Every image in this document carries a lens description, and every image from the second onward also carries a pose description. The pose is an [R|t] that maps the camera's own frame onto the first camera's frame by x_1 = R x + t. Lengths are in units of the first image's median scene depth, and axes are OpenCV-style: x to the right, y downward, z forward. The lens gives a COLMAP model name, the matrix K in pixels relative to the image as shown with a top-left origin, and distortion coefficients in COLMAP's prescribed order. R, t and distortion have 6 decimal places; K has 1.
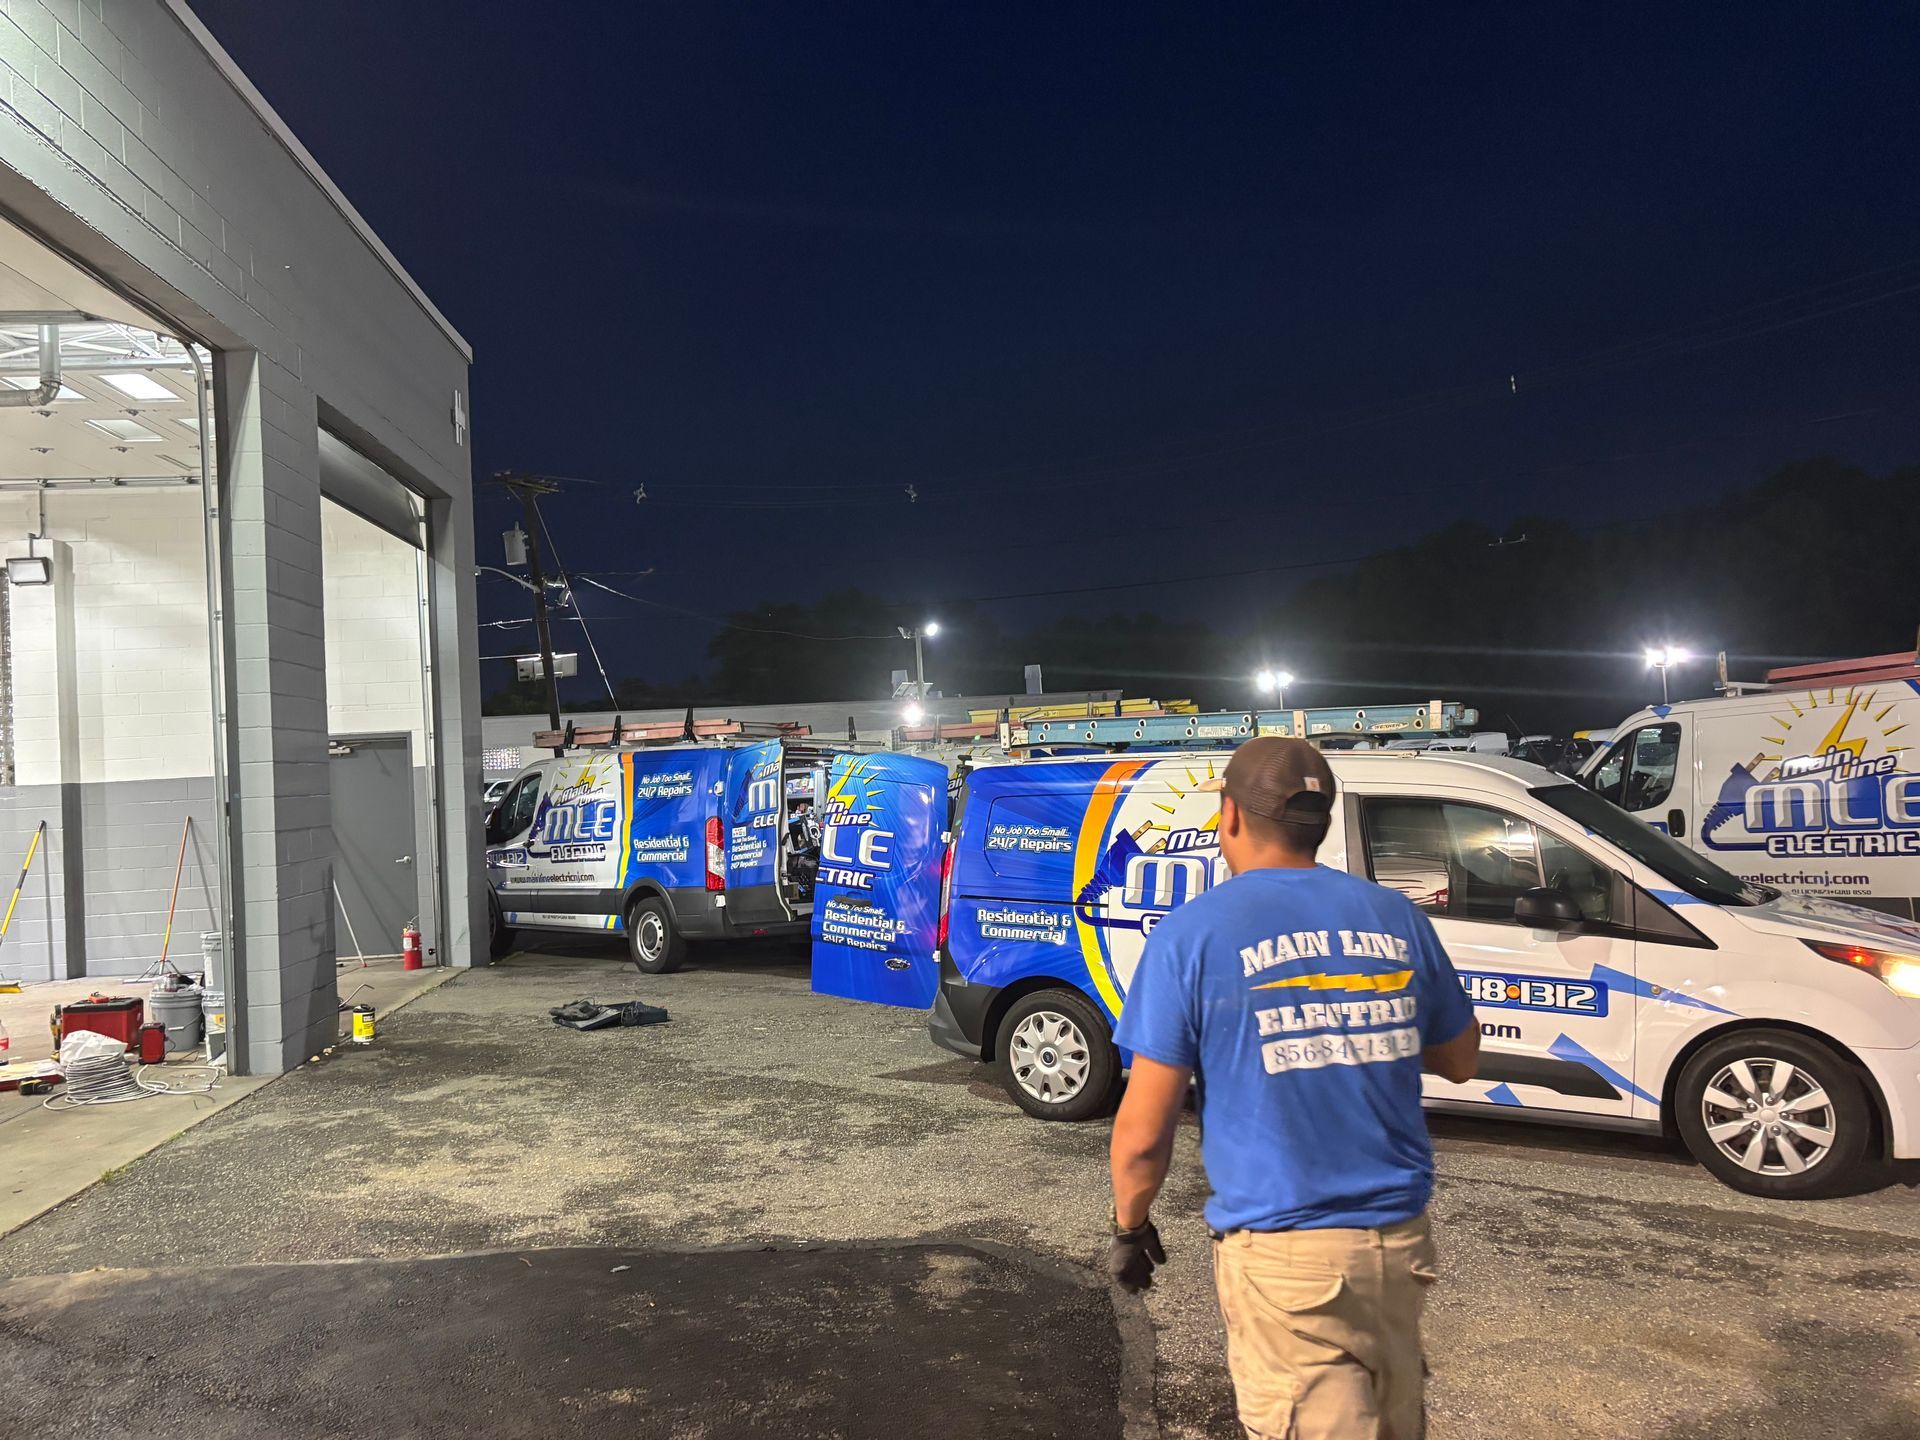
lens RADIAL K [[1381.6, 0, 960.0], [0, 1381.6, 720.0], [0, 0, 1]] dist [0.029941, -0.010469]
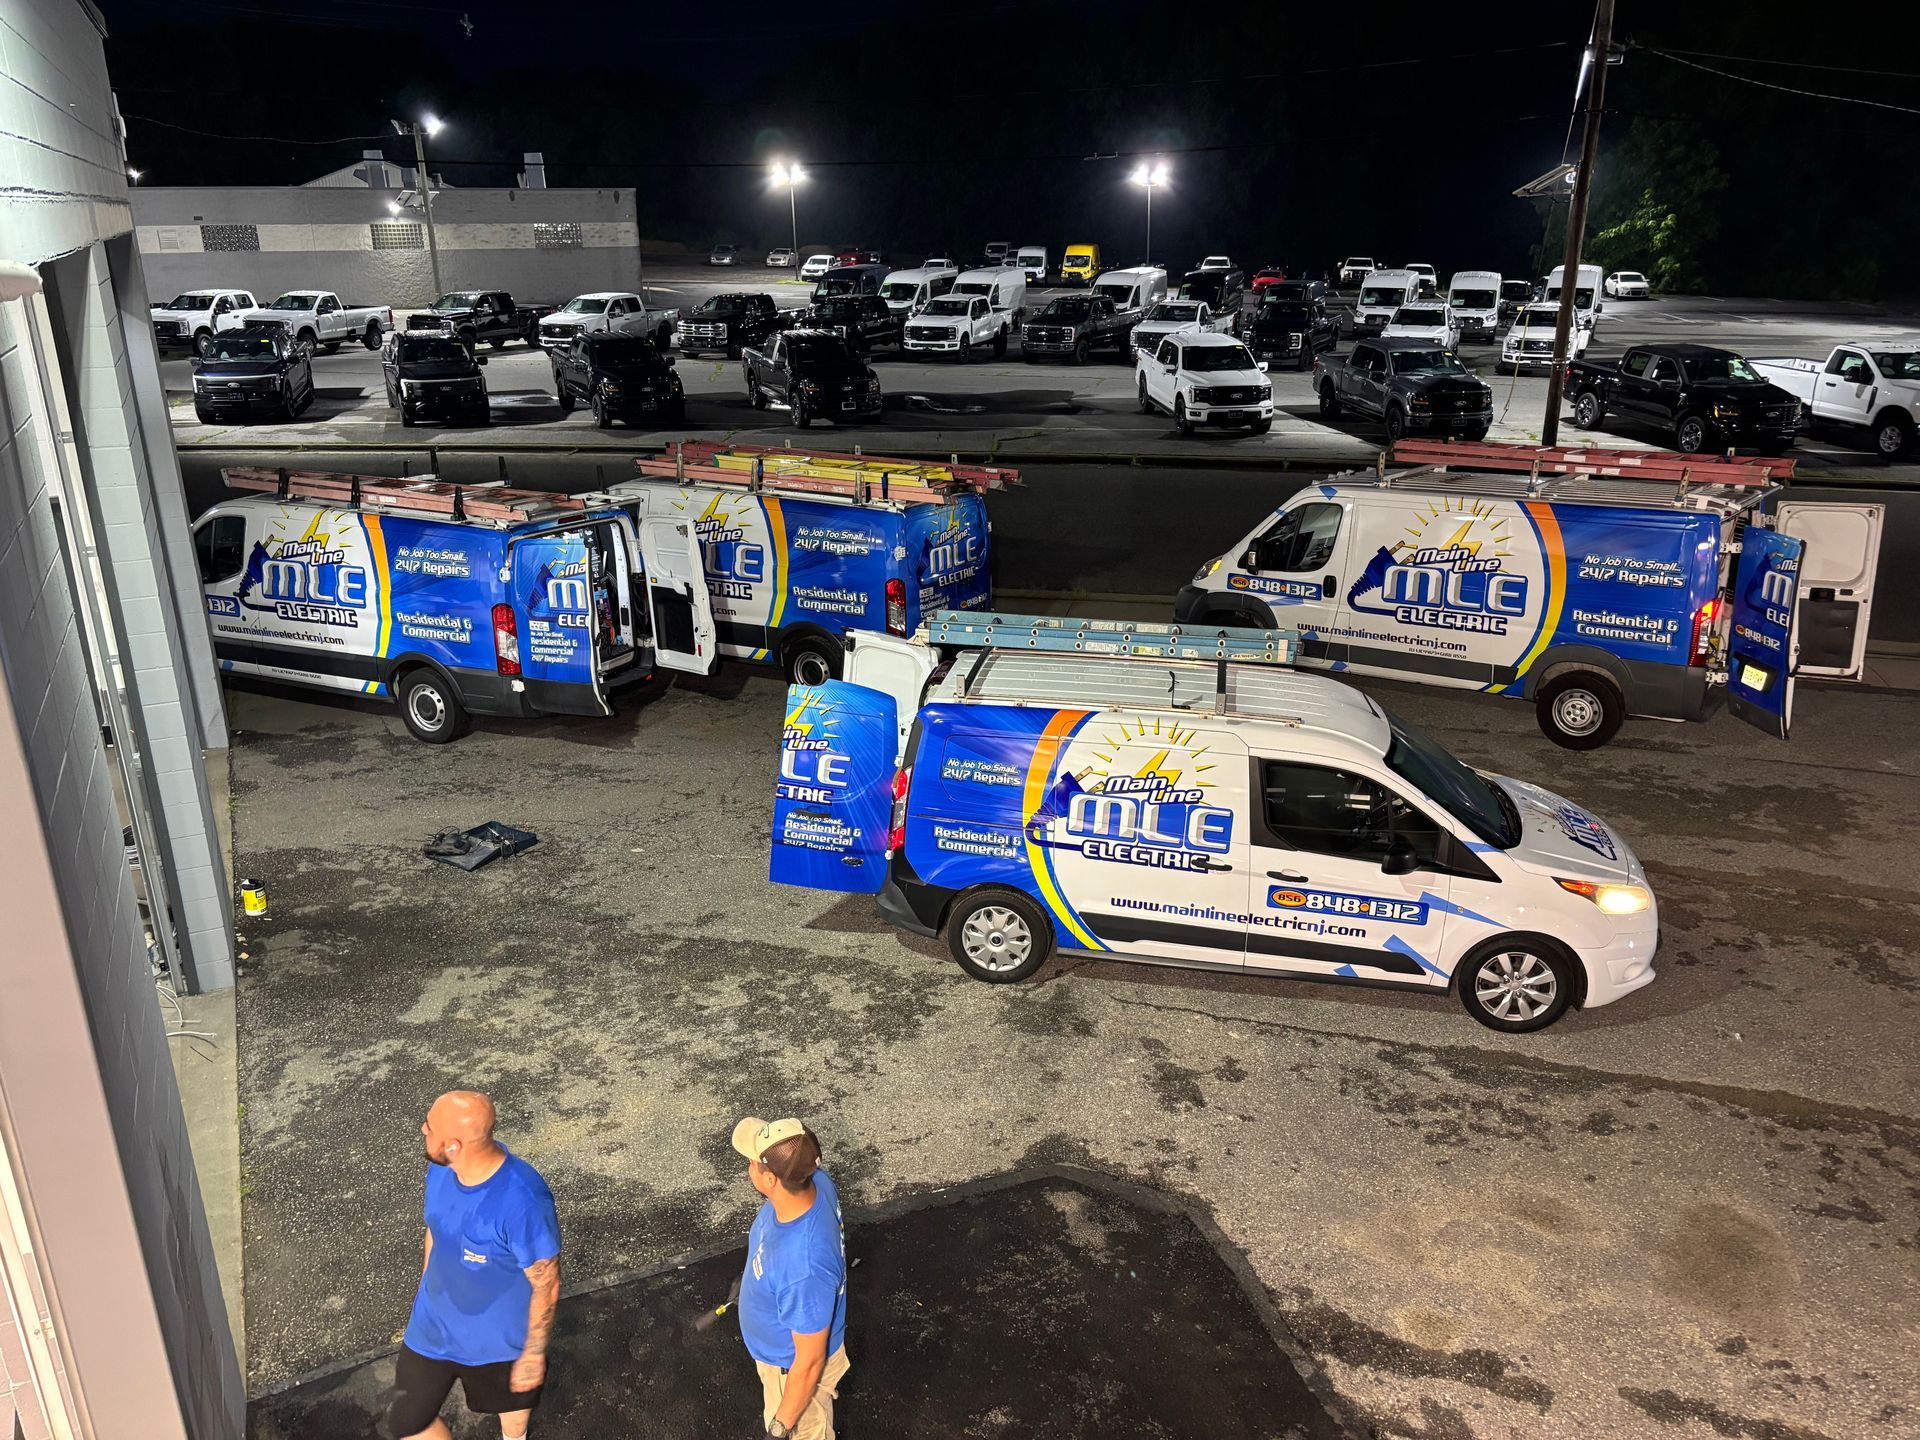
lens RADIAL K [[1353.1, 0, 966.1], [0, 1353.1, 718.8], [0, 0, 1]] dist [0.093947, -0.213668]
pose [[0.940732, -0.072587, 0.331293, -0.355428], [-0.045218, 0.941264, 0.334632, -0.357487], [-0.336124, -0.329779, 0.882194, -0.018625]]
